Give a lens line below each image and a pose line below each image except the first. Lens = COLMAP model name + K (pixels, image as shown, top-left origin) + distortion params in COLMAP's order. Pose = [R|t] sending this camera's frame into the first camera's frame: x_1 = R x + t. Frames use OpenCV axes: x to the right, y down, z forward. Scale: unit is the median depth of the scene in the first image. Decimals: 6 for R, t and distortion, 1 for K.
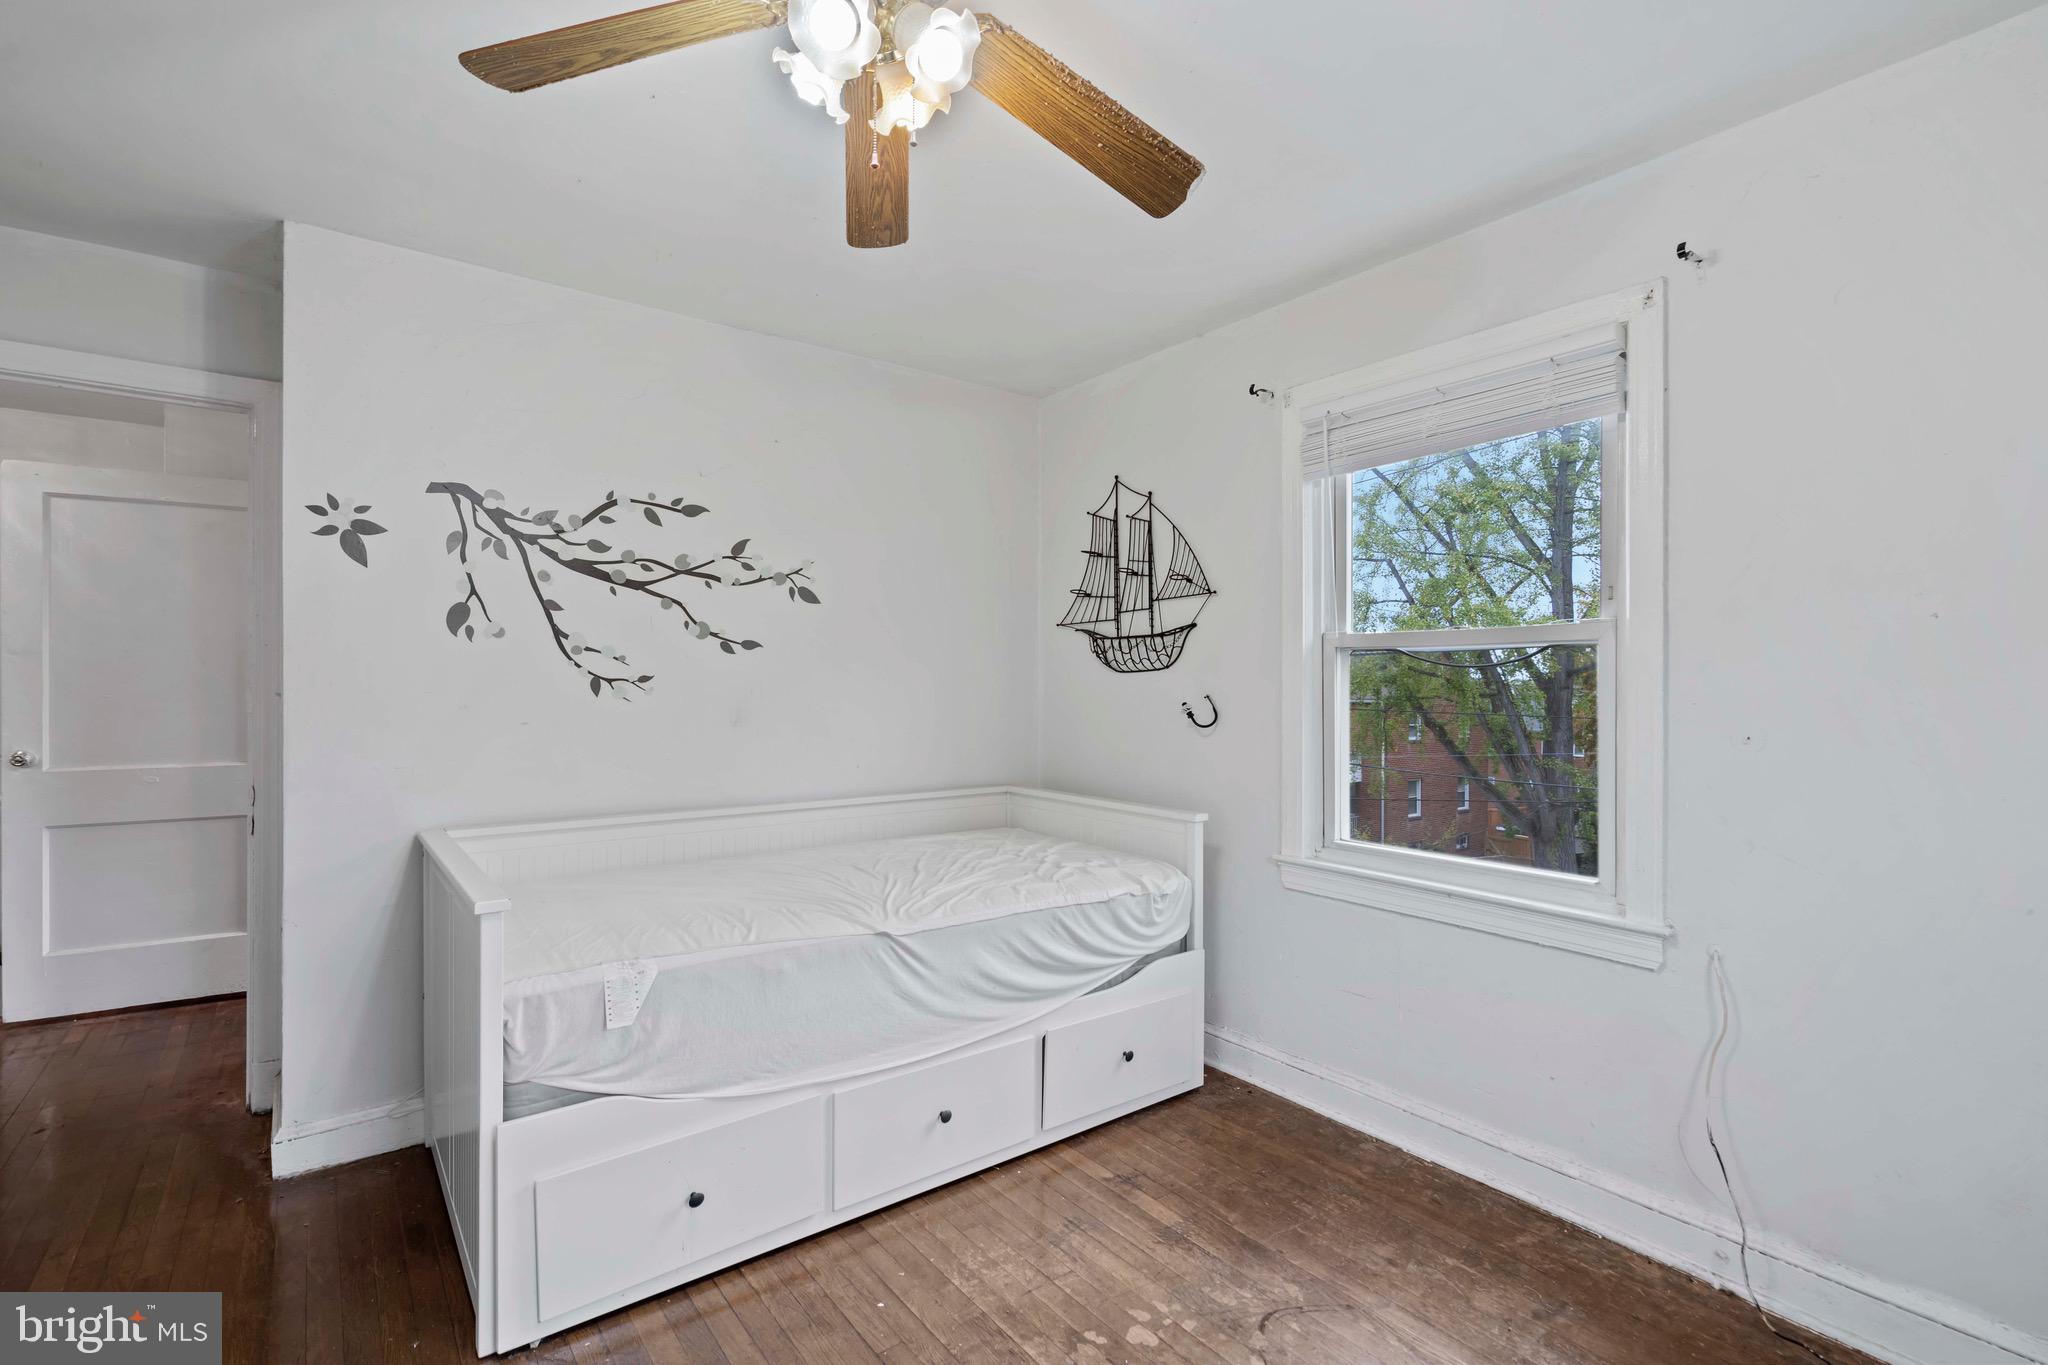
lens RADIAL K [[941.0, 0, 1024.7], [0, 941.0, 688.2], [0, 0, 1]] dist [-0.008772, 0.004889]
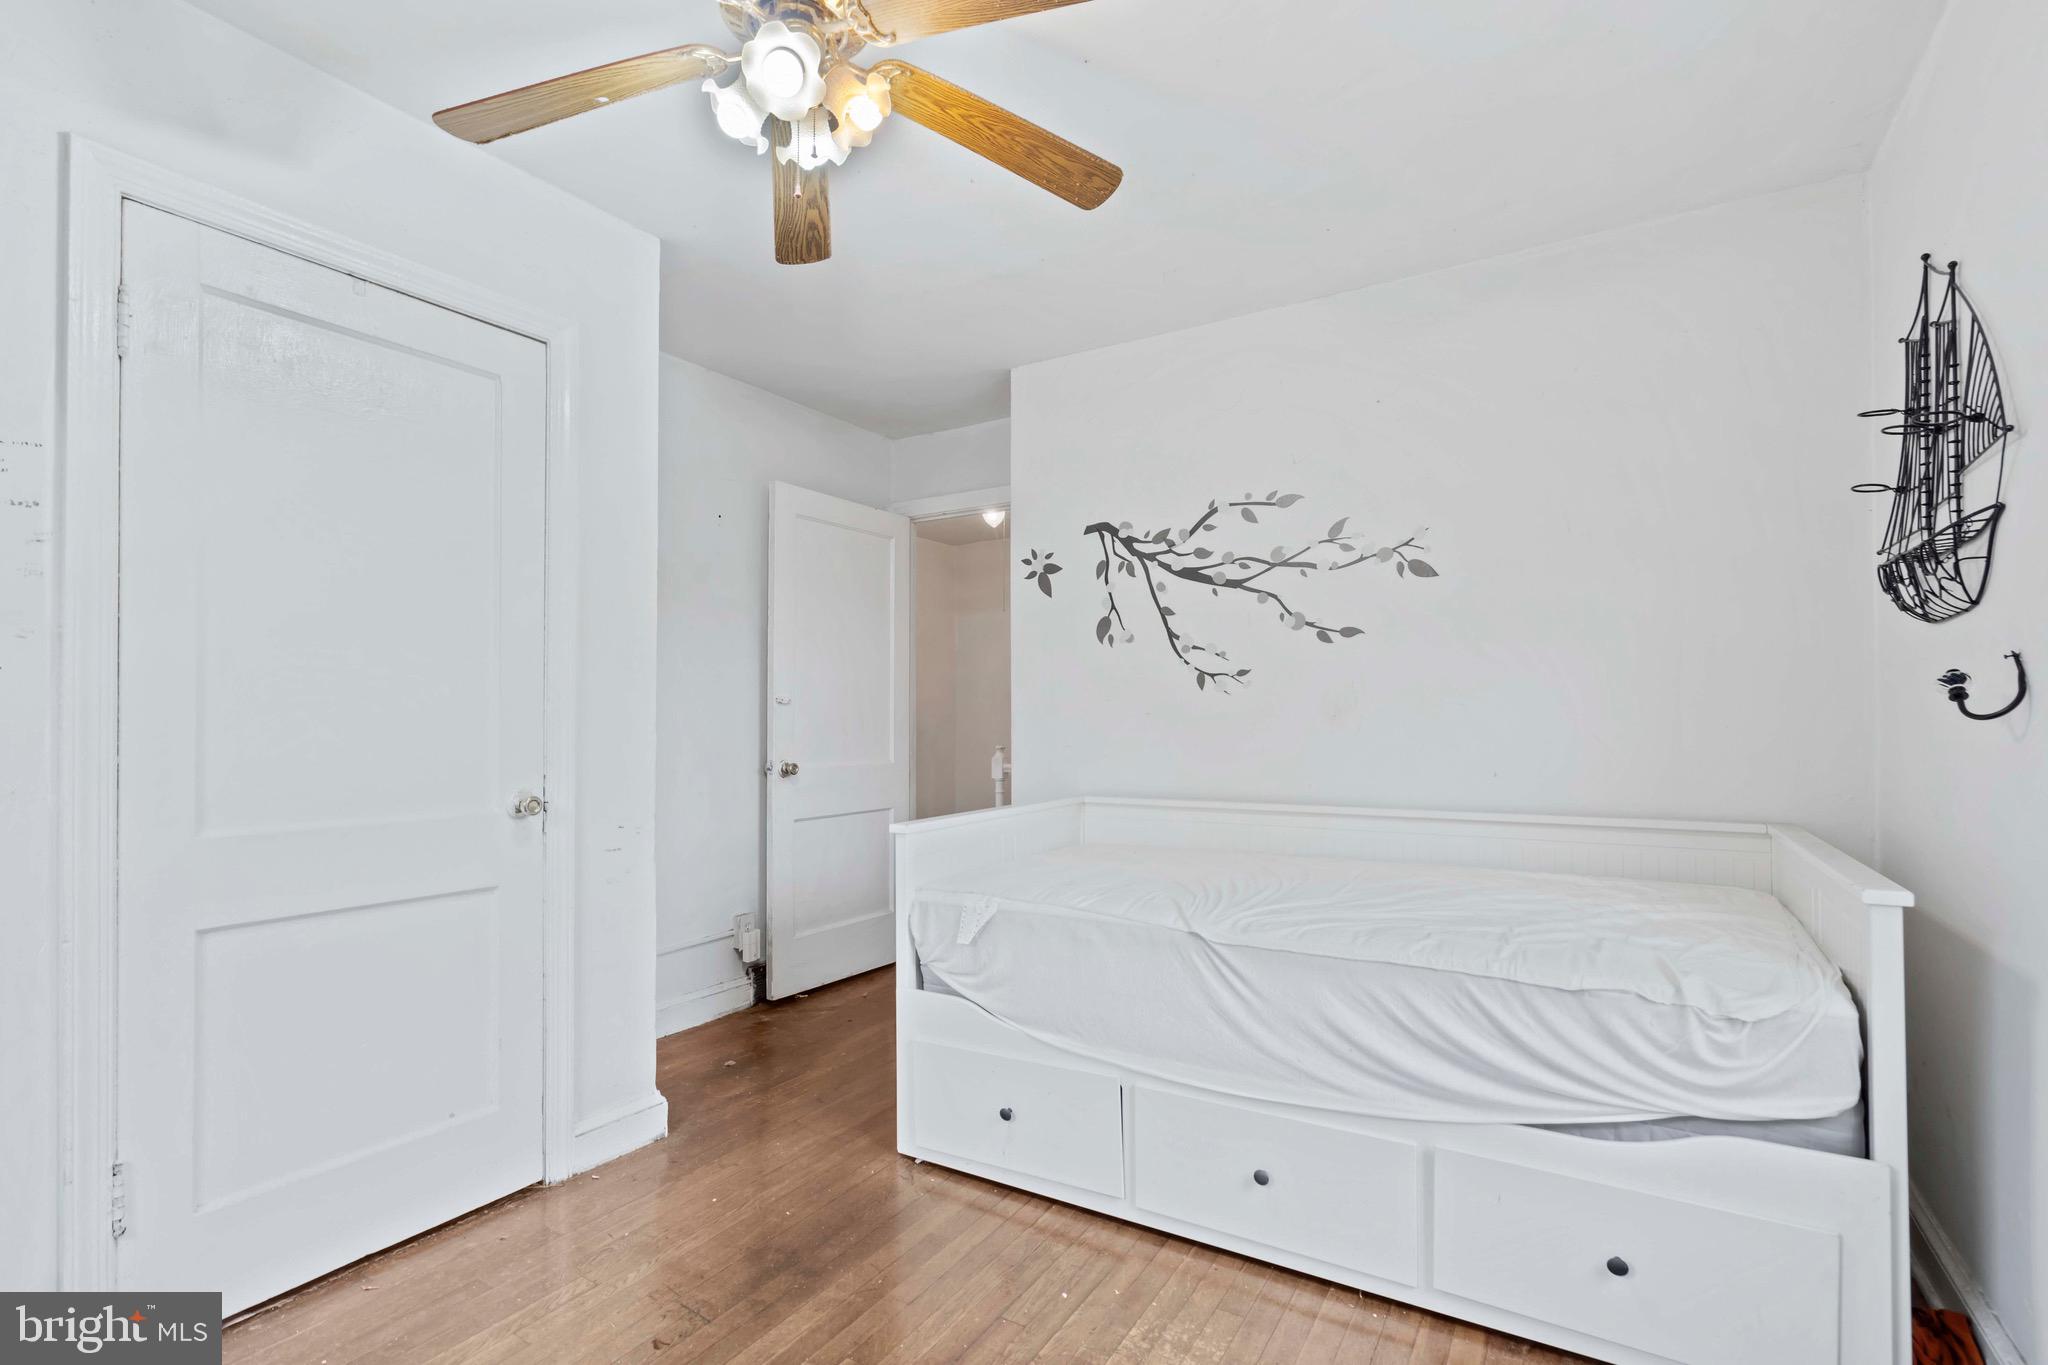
lens RADIAL K [[941.0, 0, 1033.2], [0, 941.0, 715.4], [0, 0, 1]] dist [-0.008772, 0.004889]
pose [[0.367339, -0.007269, -0.930059, 0.504817], [0.001066, 0.999972, -0.007394, 0.047274], [0.930087, 0.001724, 0.367336, 0.422611]]
